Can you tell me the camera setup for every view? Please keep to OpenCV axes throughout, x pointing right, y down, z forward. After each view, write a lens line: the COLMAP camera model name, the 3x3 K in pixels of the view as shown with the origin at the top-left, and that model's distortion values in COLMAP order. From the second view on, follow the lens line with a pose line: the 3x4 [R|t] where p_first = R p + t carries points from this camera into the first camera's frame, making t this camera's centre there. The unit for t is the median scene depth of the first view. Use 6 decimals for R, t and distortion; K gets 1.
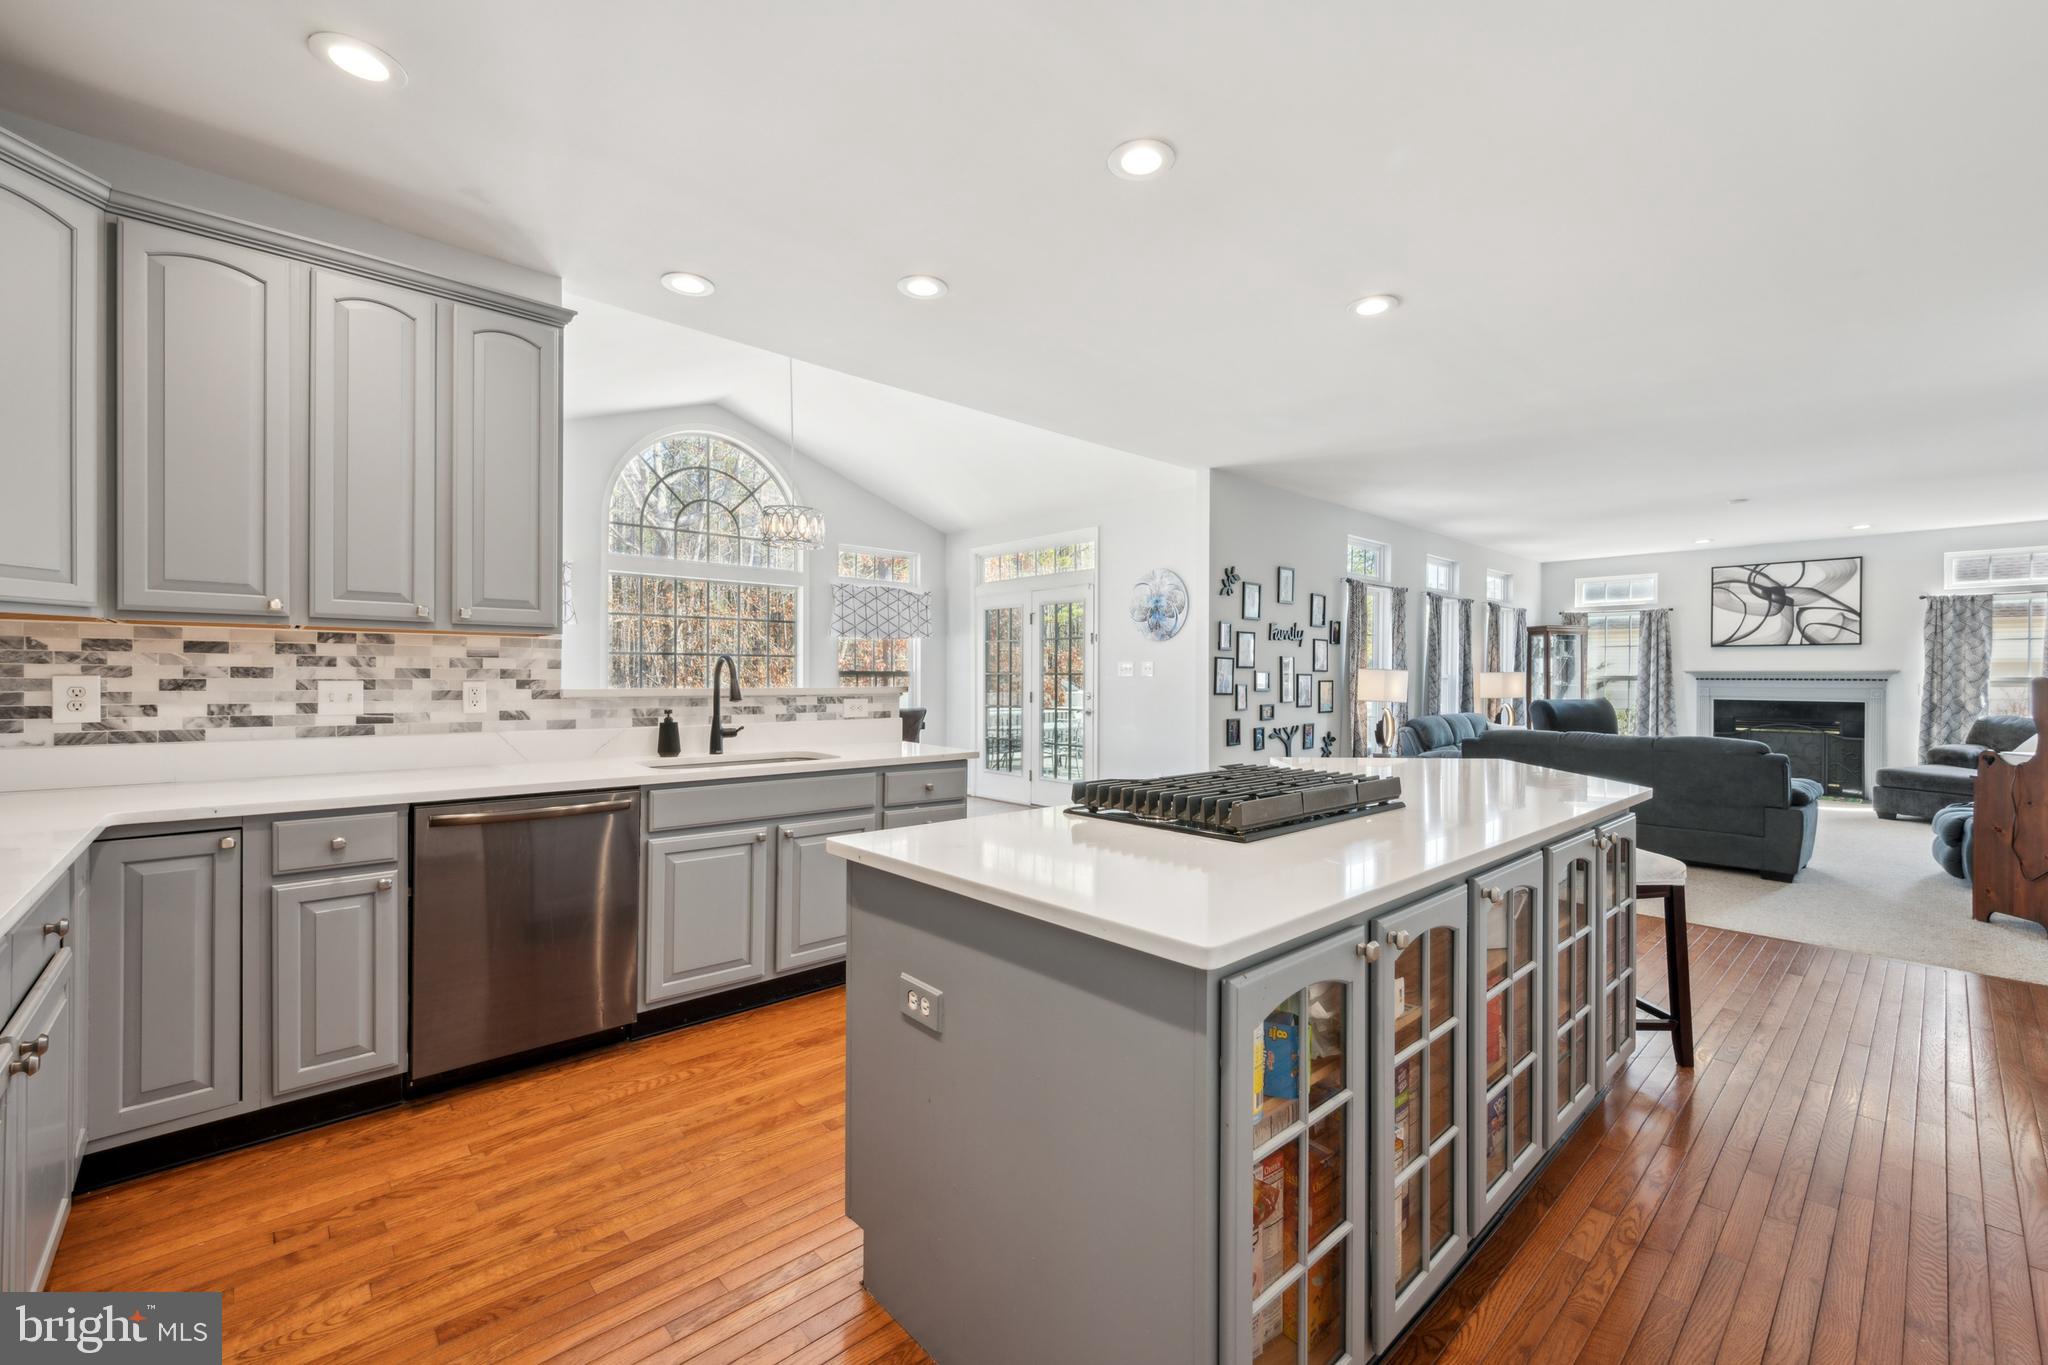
lens RADIAL K [[830.8, 0, 1029.9], [0, 830.8, 678.8], [0, 0, 1]] dist [0.006068, -0.000250]
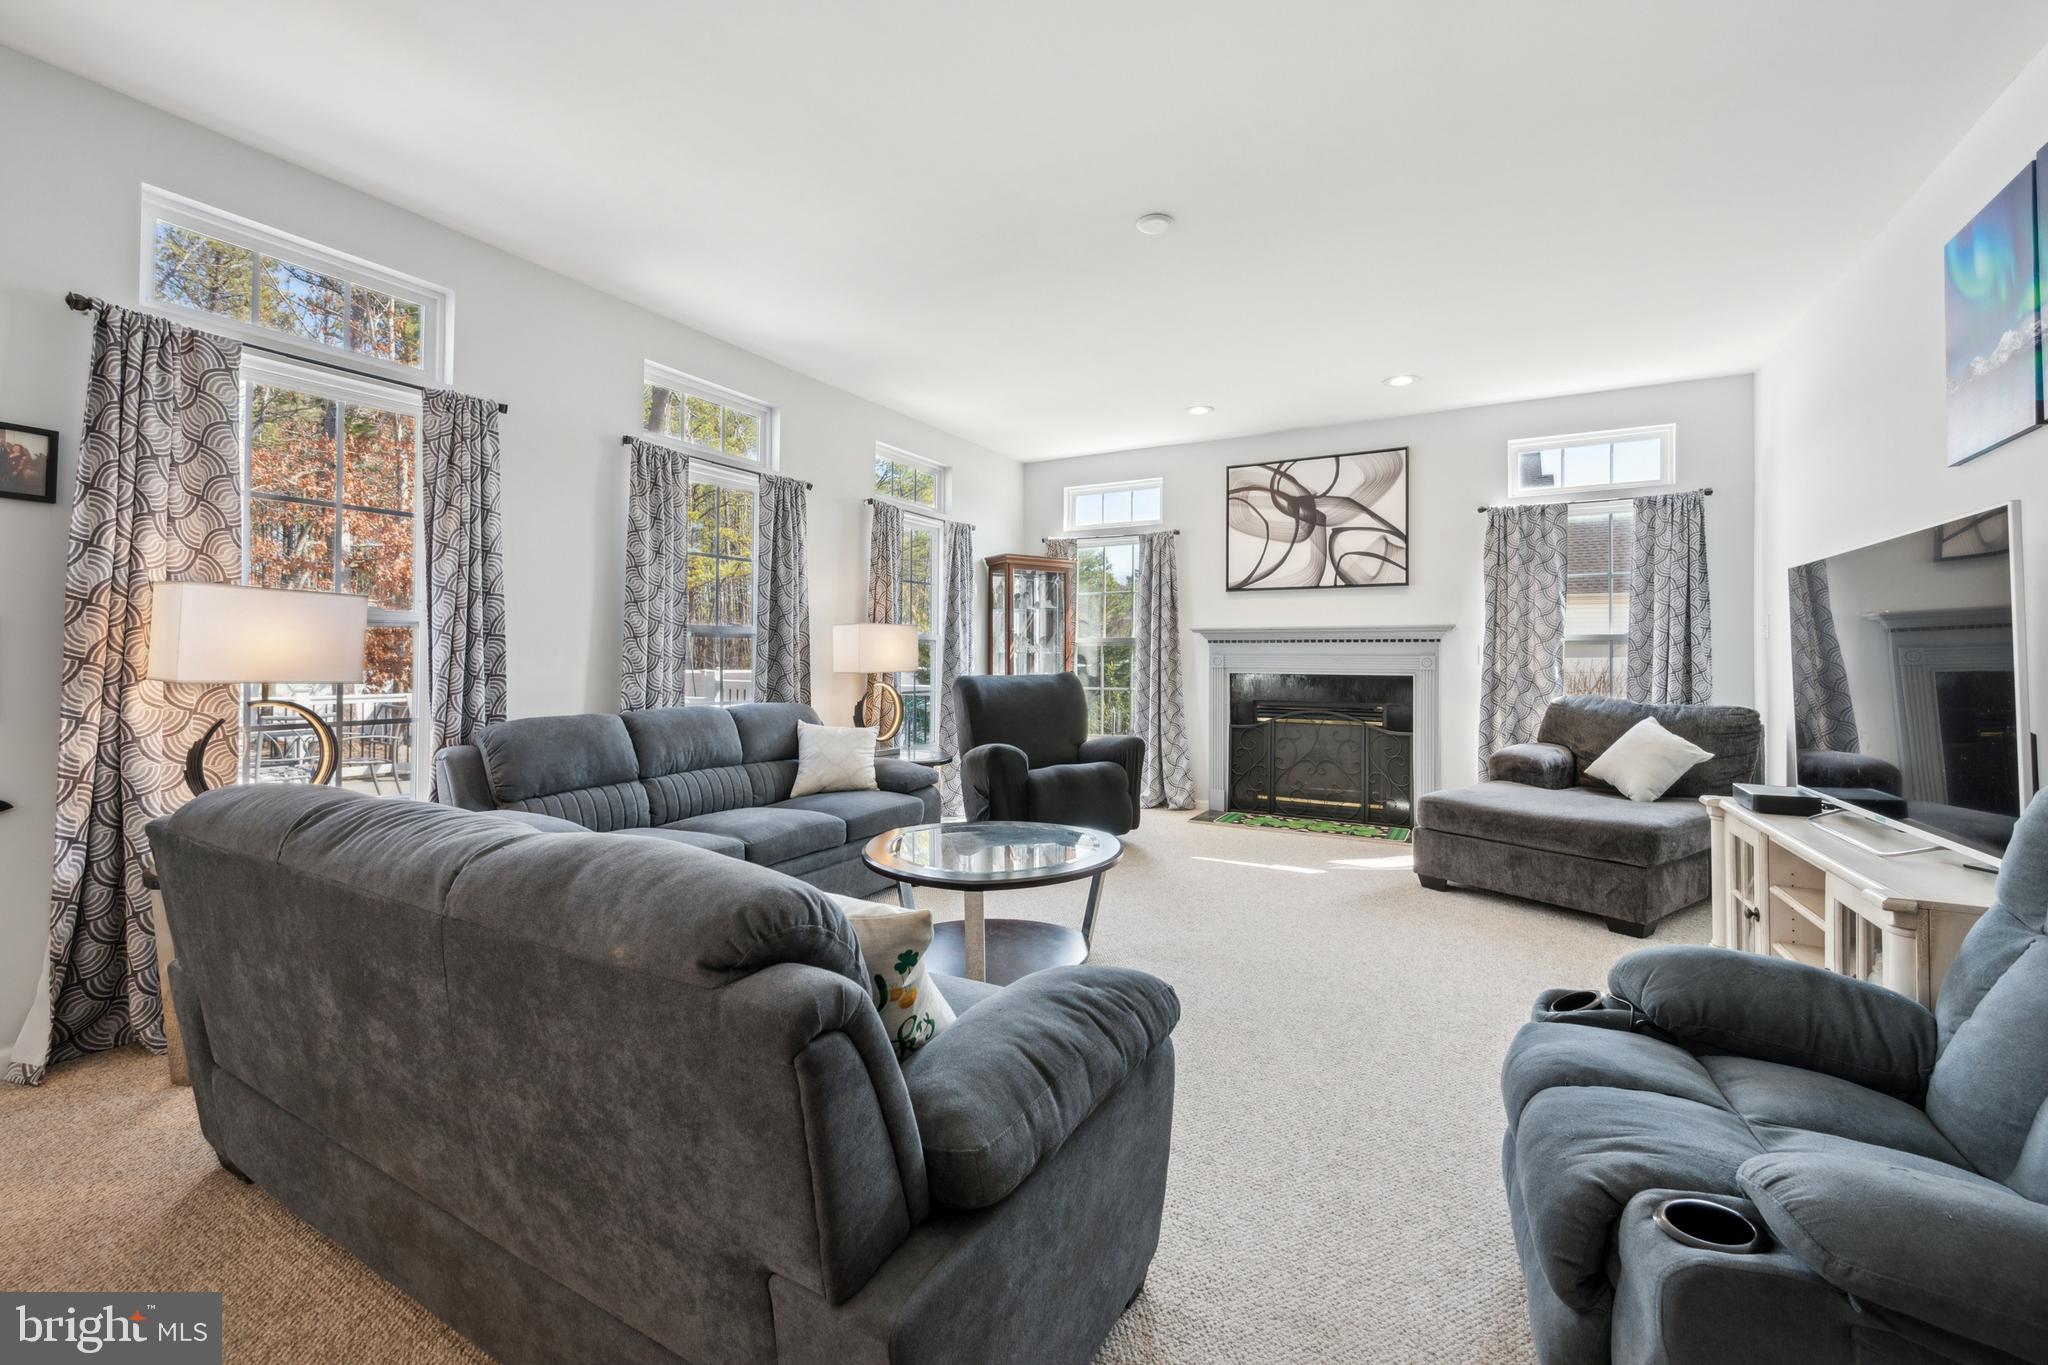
lens RADIAL K [[830.8, 0, 1025.4], [0, 830.8, 650.0], [0, 0, 1]] dist [0.006068, -0.000250]
pose [[0.951647, 0.002274, 0.307184, 0.659860], [0.000757, 0.999952, -0.009748, 0.018245], [-0.307192, 0.009509, 0.951600, 0.613943]]
